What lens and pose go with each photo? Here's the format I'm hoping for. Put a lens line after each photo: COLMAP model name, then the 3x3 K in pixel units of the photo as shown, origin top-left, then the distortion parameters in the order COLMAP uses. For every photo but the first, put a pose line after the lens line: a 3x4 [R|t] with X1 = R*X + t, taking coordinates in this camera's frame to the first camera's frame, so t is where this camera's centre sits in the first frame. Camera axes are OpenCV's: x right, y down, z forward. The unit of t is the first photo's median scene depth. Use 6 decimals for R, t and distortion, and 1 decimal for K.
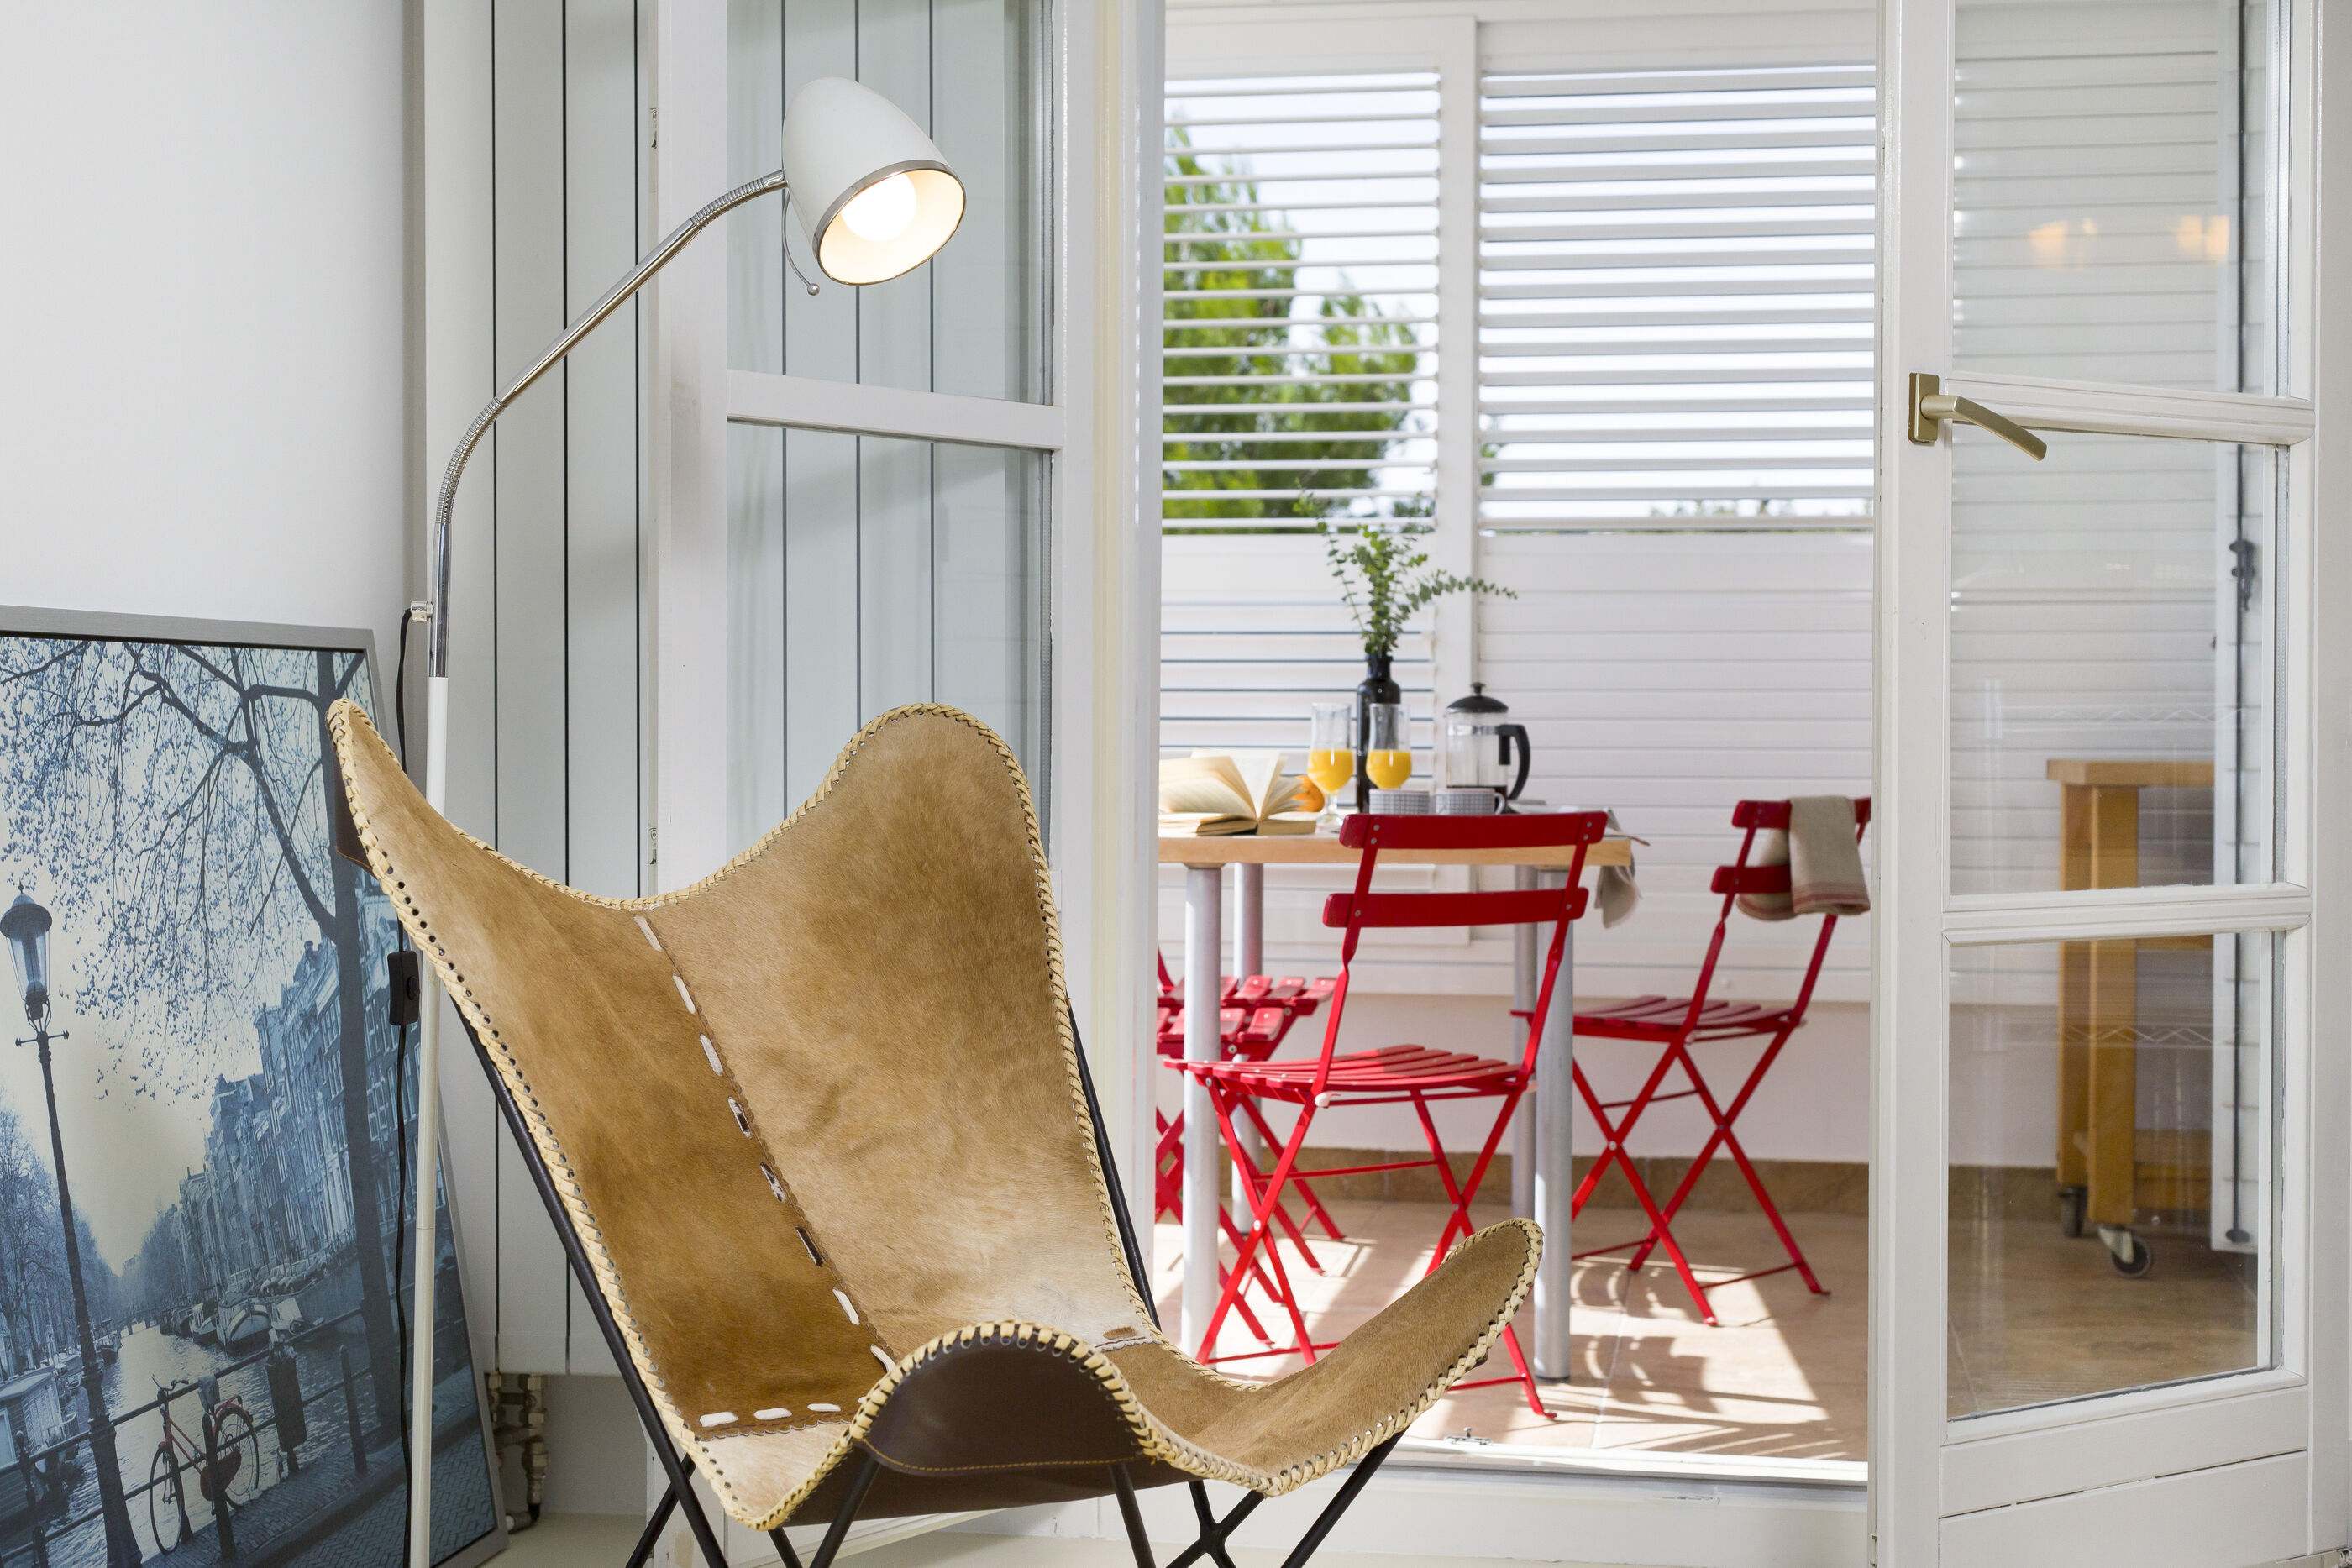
lens RADIAL K [[3437.3, 0, 1176.0], [0, 3437.3, 784.0], [0, 0, 1]] dist [0.015129, -0.050559]
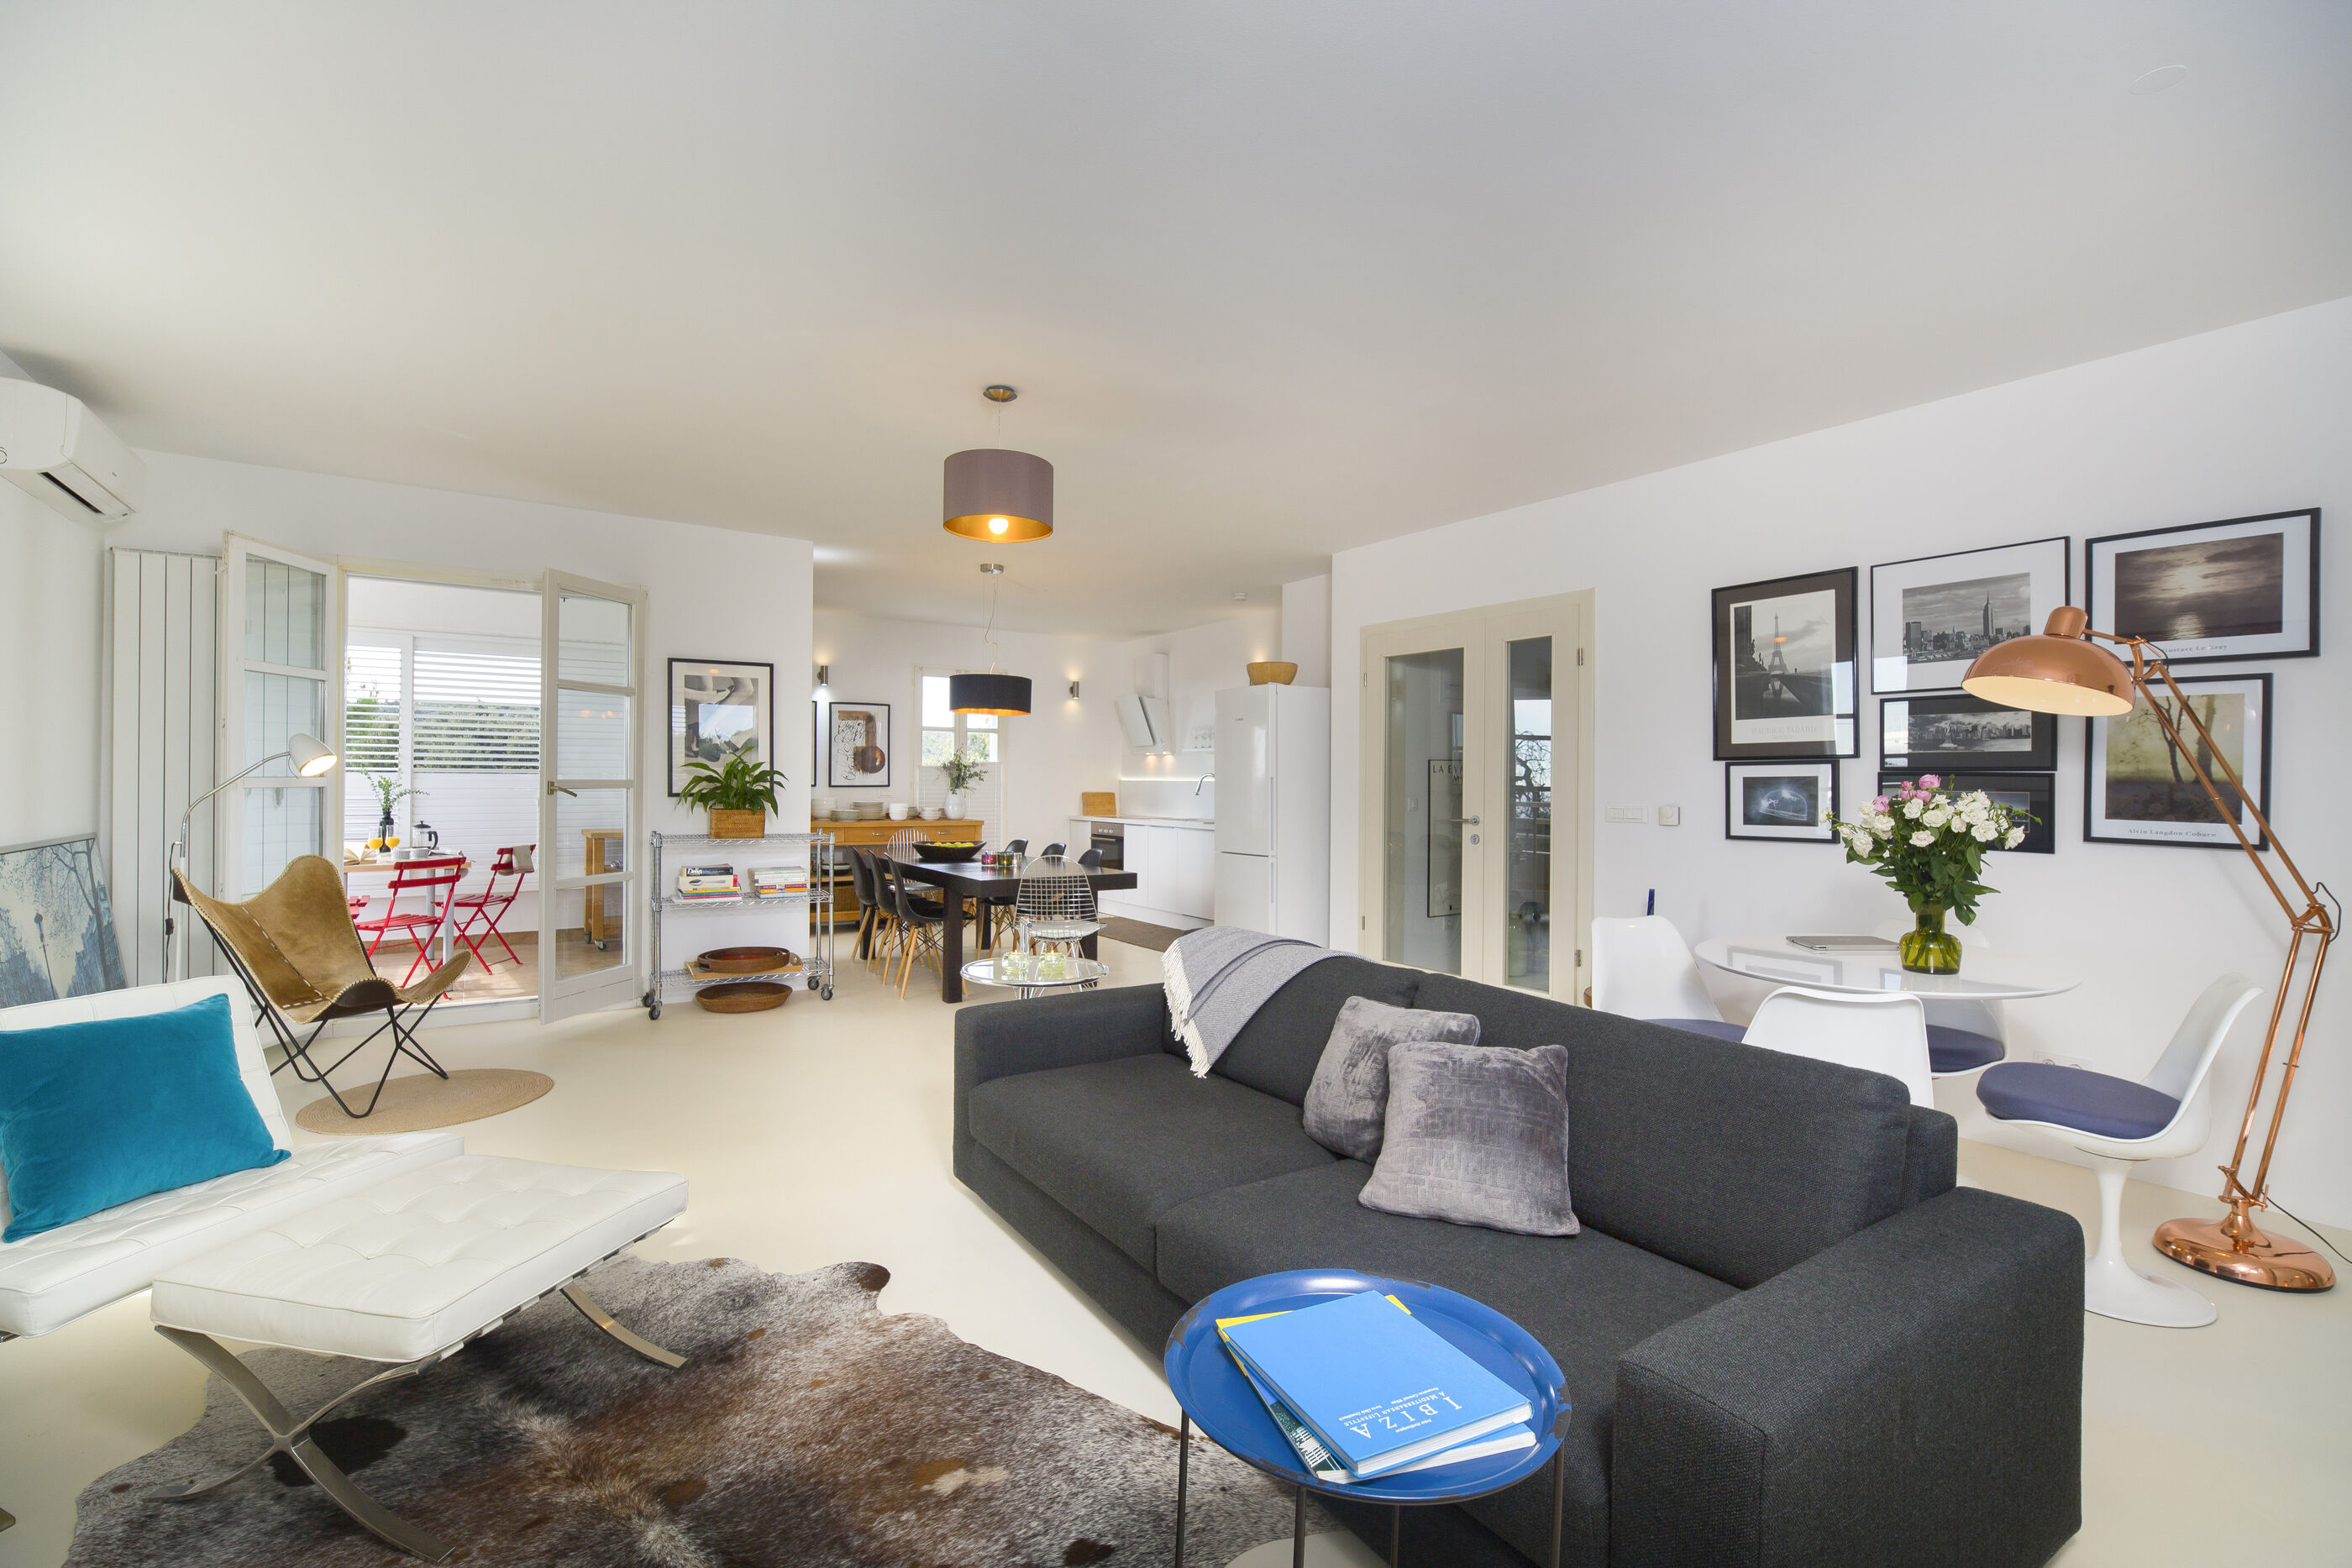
lens RADIAL K [[1022.8, 0, 1176.0], [0, 1022.8, 784.0], [0, 0, 1]] dist [-0.010968, -0.000887]
pose [[0.716561, 0.000152, 0.697525, -0.130994], [0.007227, 0.999945, -0.007643, -0.068938], [-0.697487, 0.010518, 0.716520, -0.555298]]
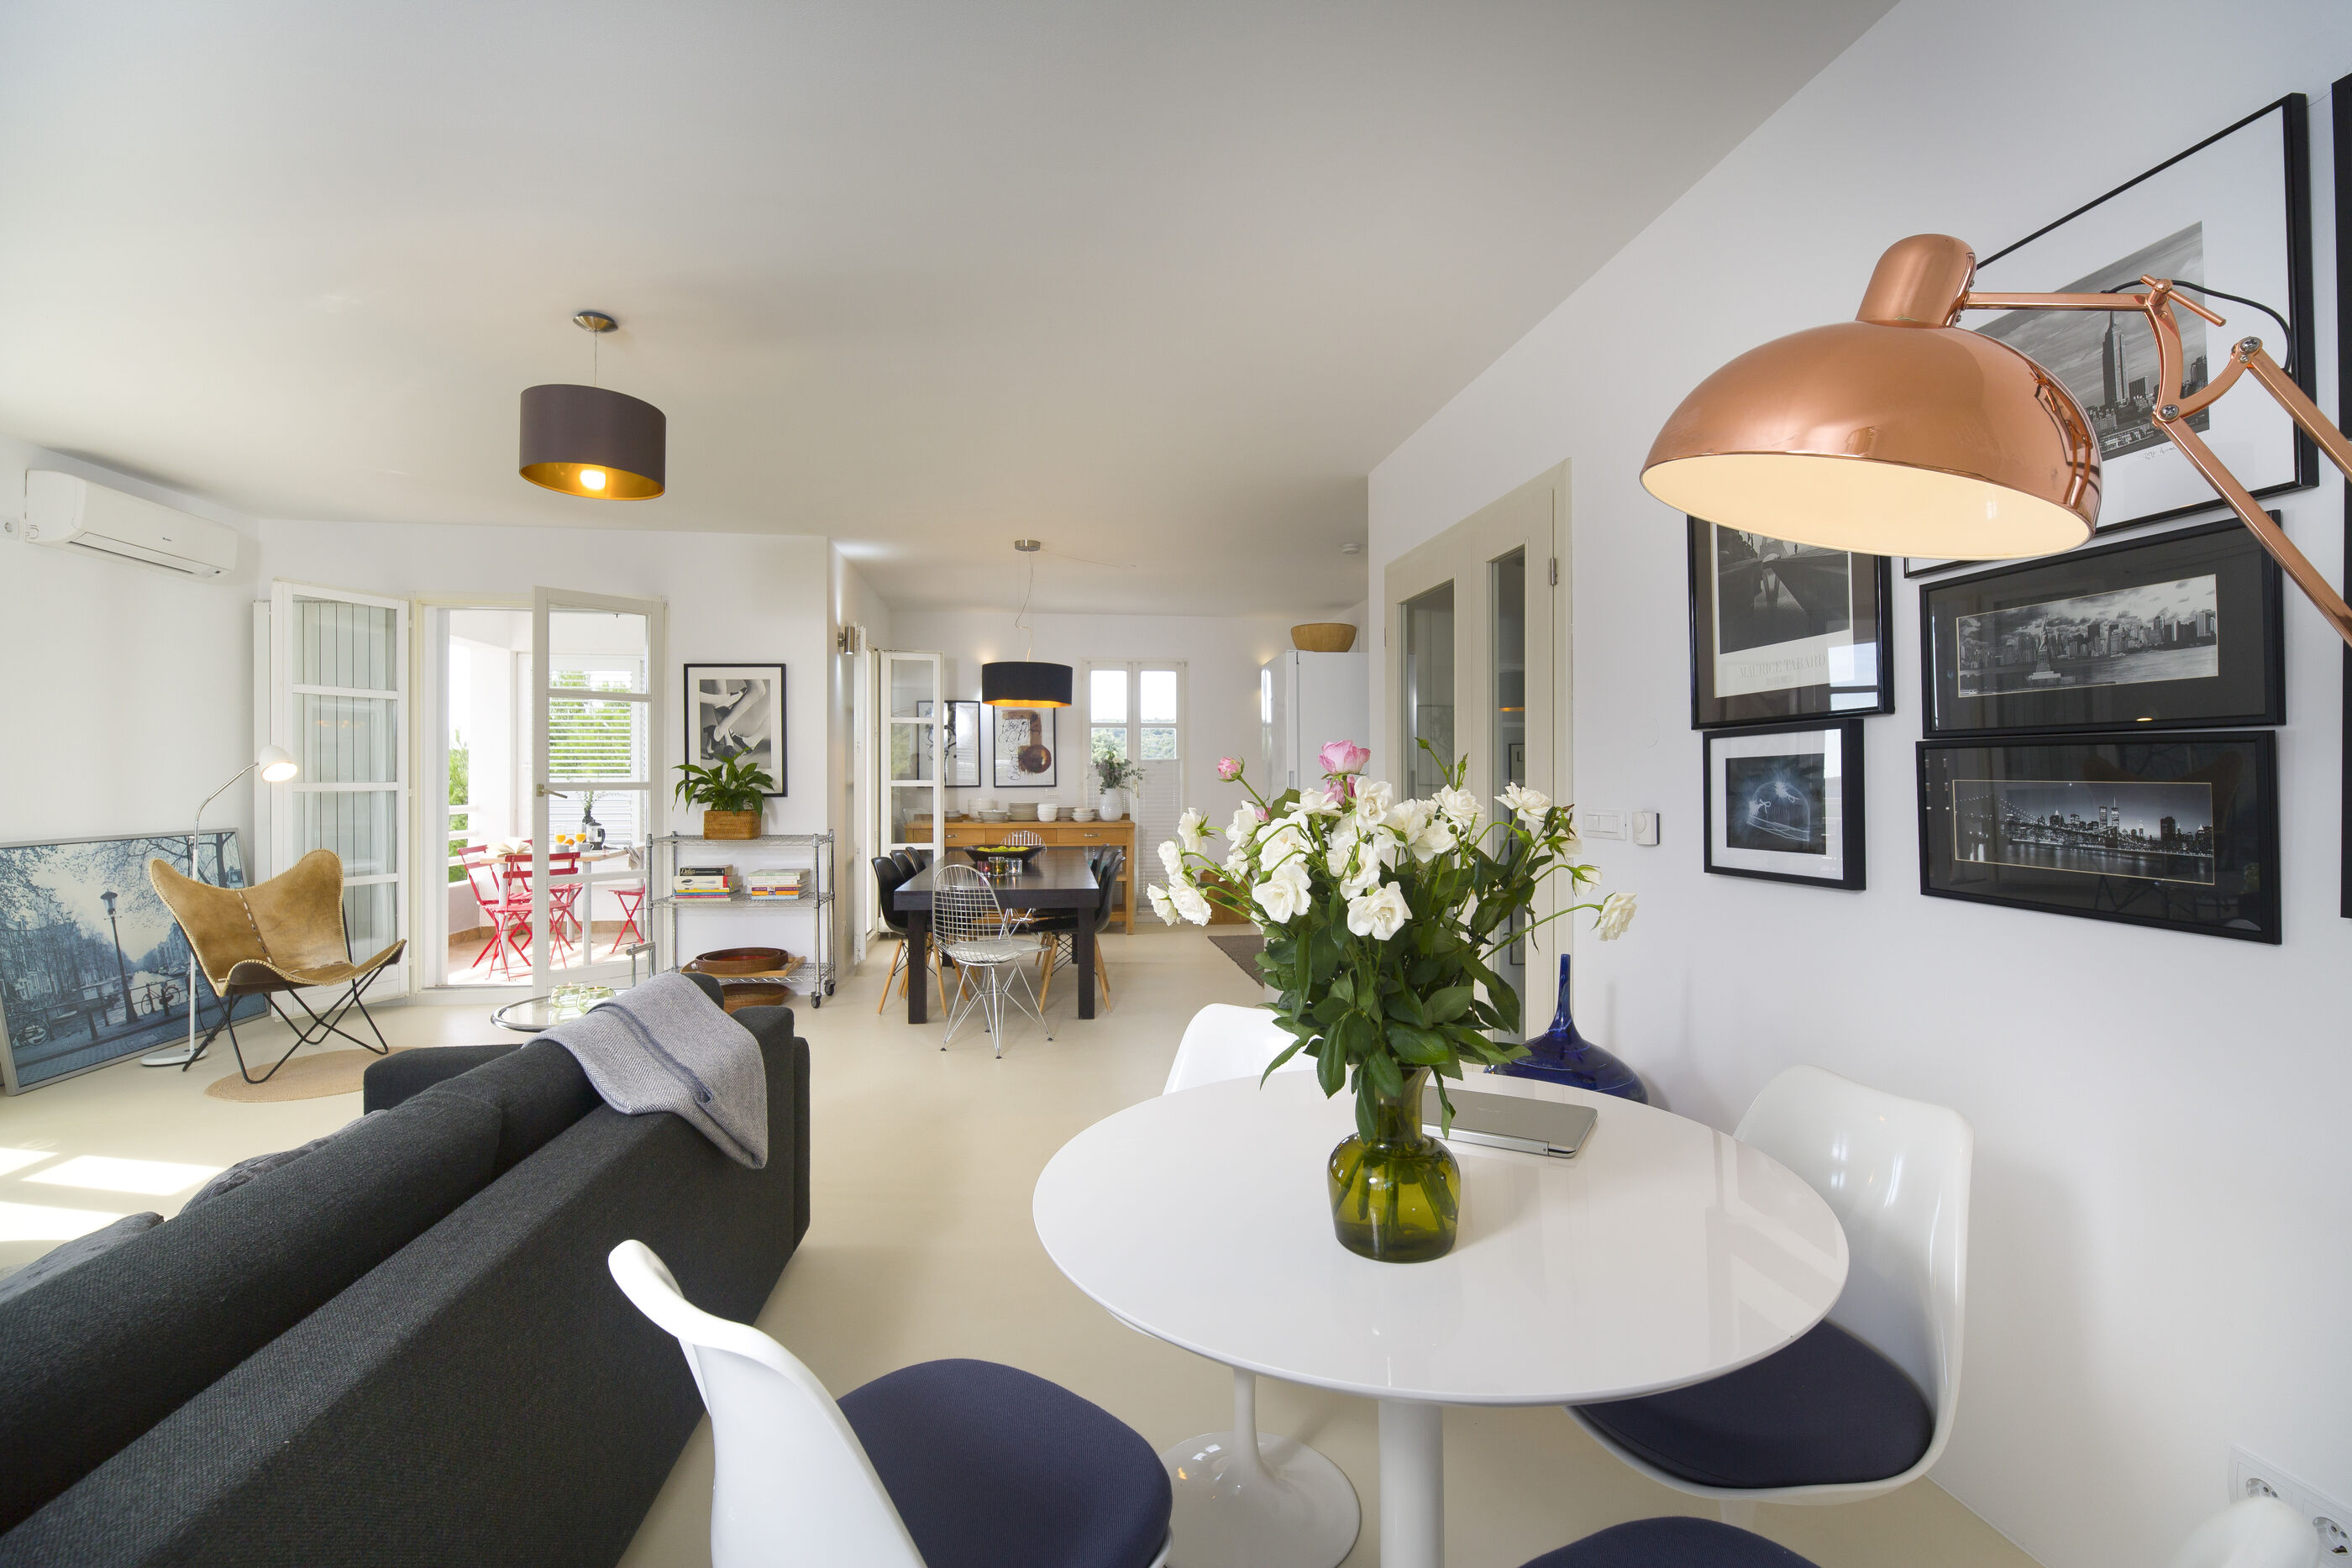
lens RADIAL K [[1022.8, 0, 1176.0], [0, 1022.8, 784.0], [0, 0, 1]] dist [-0.010968, -0.000887]
pose [[0.951987, -0.007500, 0.306047, 0.498655], [0.011486, 0.999871, -0.011224, -0.063496], [-0.305923, 0.014200, 0.951950, -0.648023]]
